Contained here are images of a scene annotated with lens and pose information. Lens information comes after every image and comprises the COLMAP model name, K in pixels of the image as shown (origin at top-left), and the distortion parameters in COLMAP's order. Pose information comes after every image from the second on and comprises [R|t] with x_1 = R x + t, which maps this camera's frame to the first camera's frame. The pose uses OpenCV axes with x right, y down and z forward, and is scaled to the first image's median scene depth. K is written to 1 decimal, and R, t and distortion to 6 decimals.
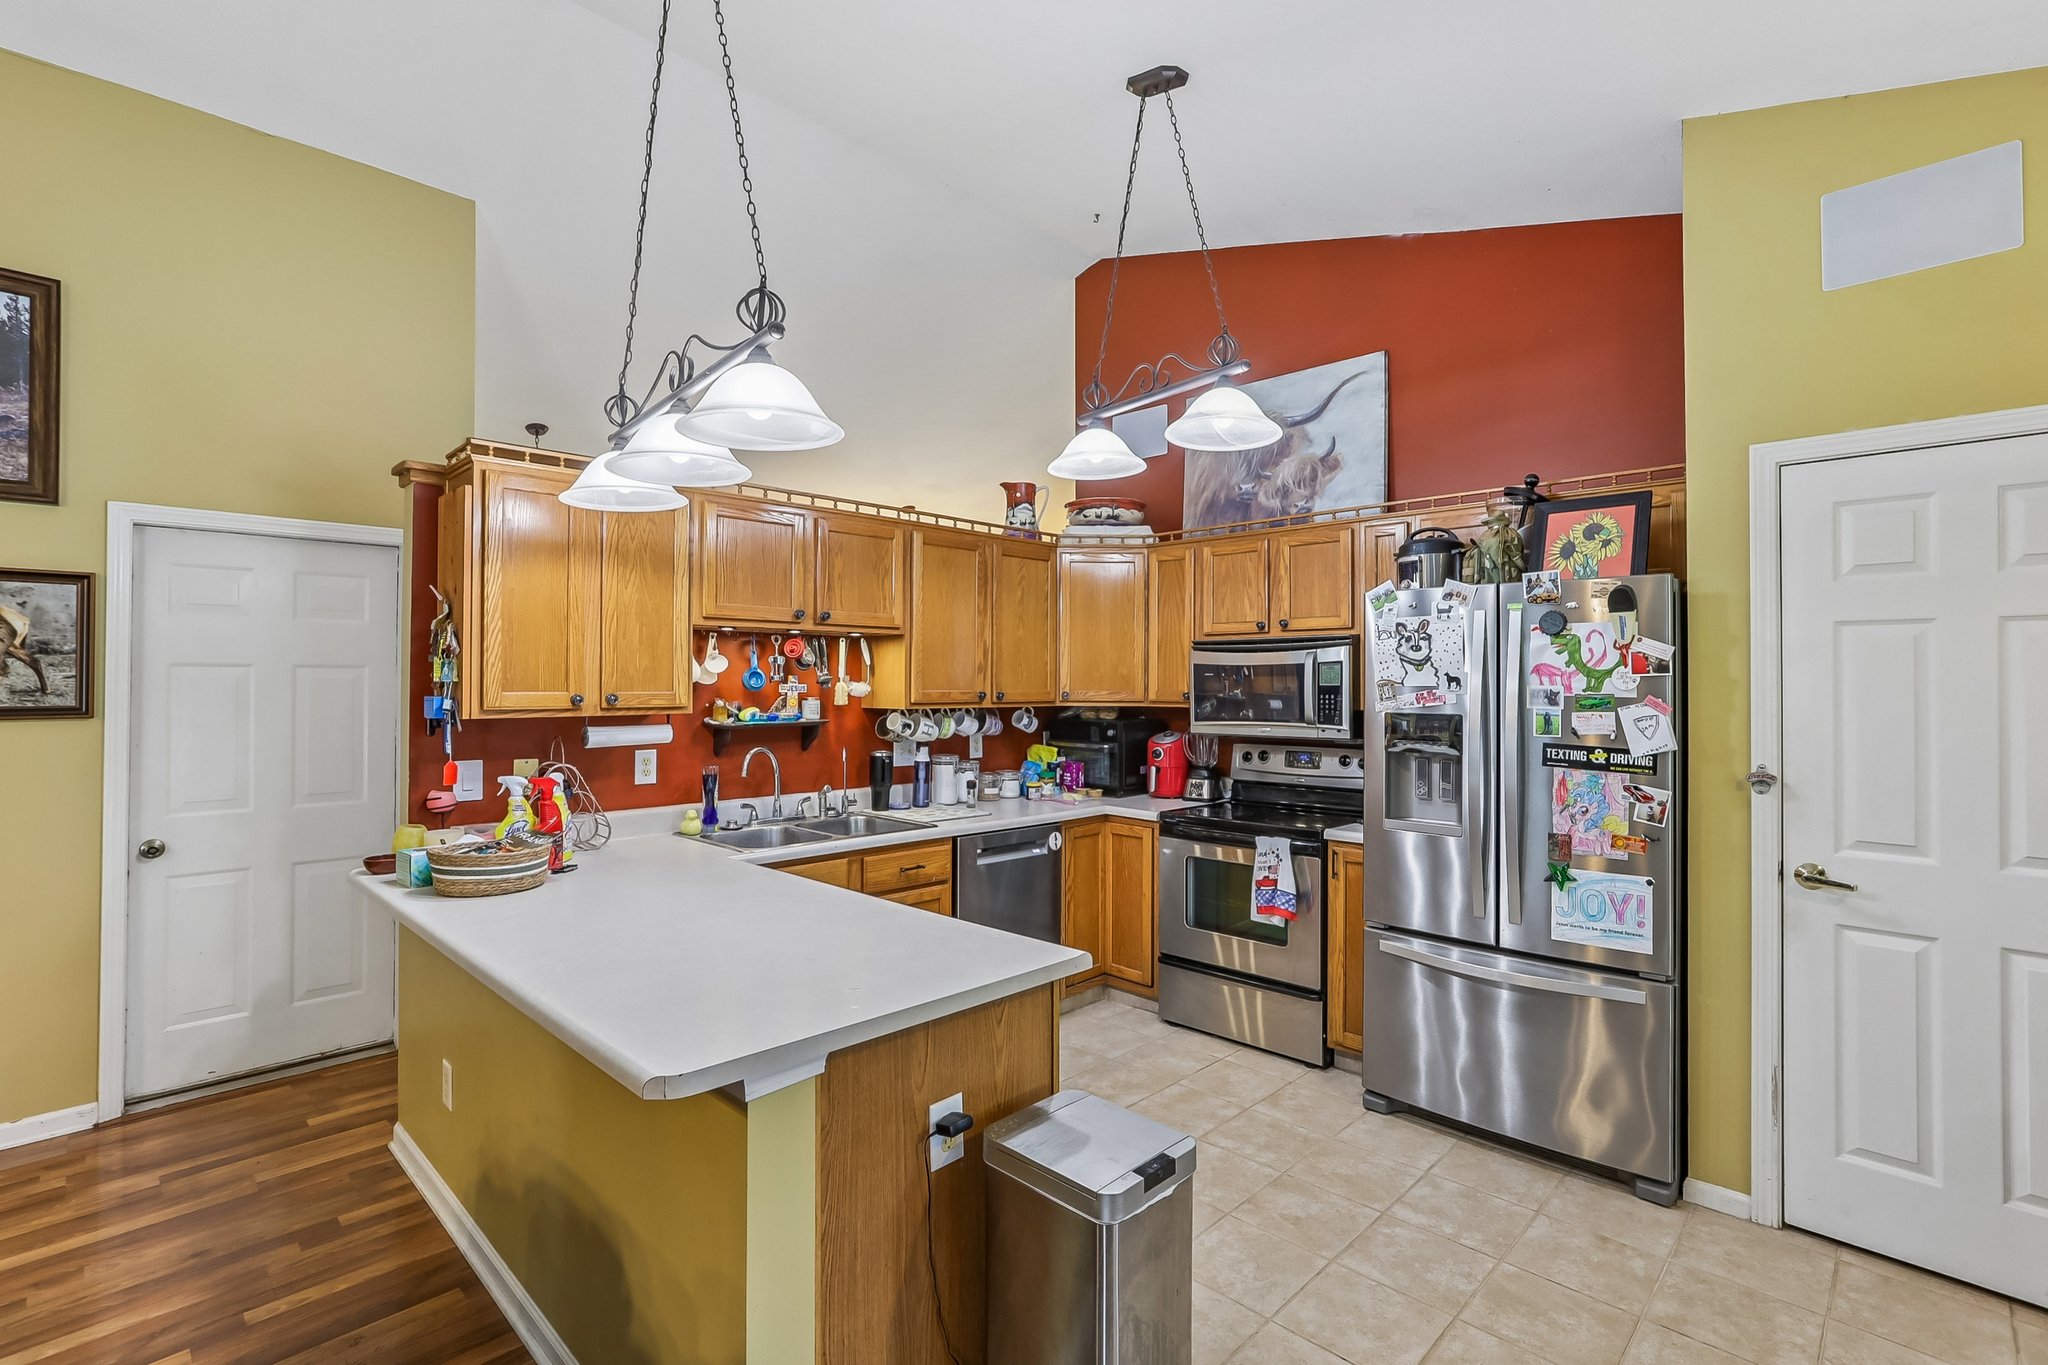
lens RADIAL K [[941.6, 0, 1034.8], [0, 941.6, 670.8], [0, 0, 1]] dist [-0.025635, 0.006476]
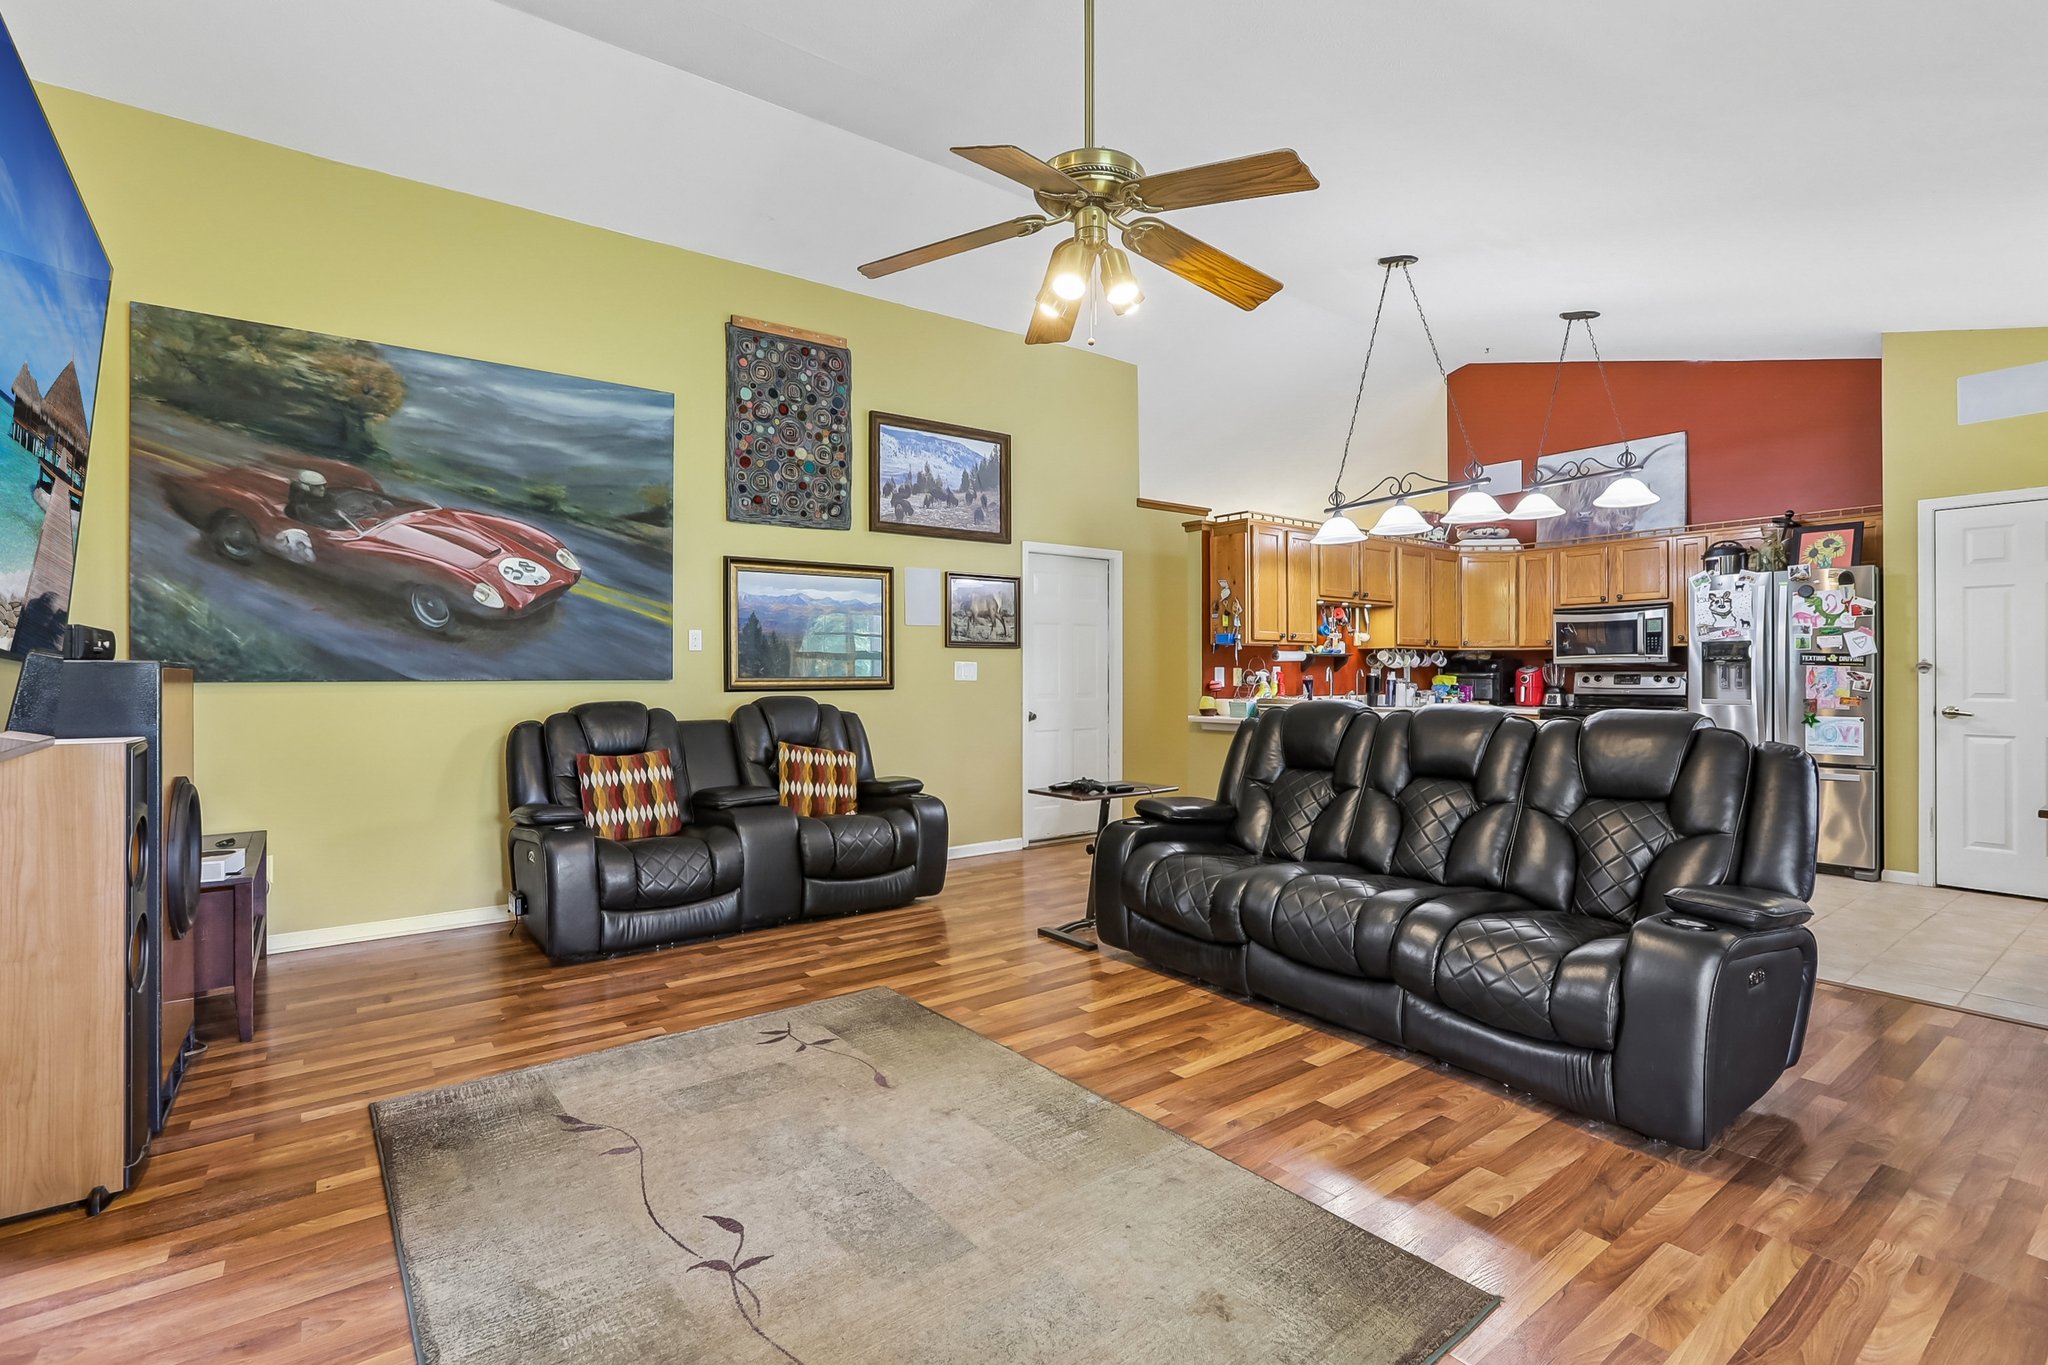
lens RADIAL K [[941.6, 0, 1019.9], [0, 941.6, 671.6], [0, 0, 1]] dist [-0.025635, 0.006476]
pose [[0.988481, -0.002866, -0.151319, -0.705390], [0.003846, 0.999974, 0.006181, 0.089869], [0.151298, -0.006692, 0.988466, -1.057200]]
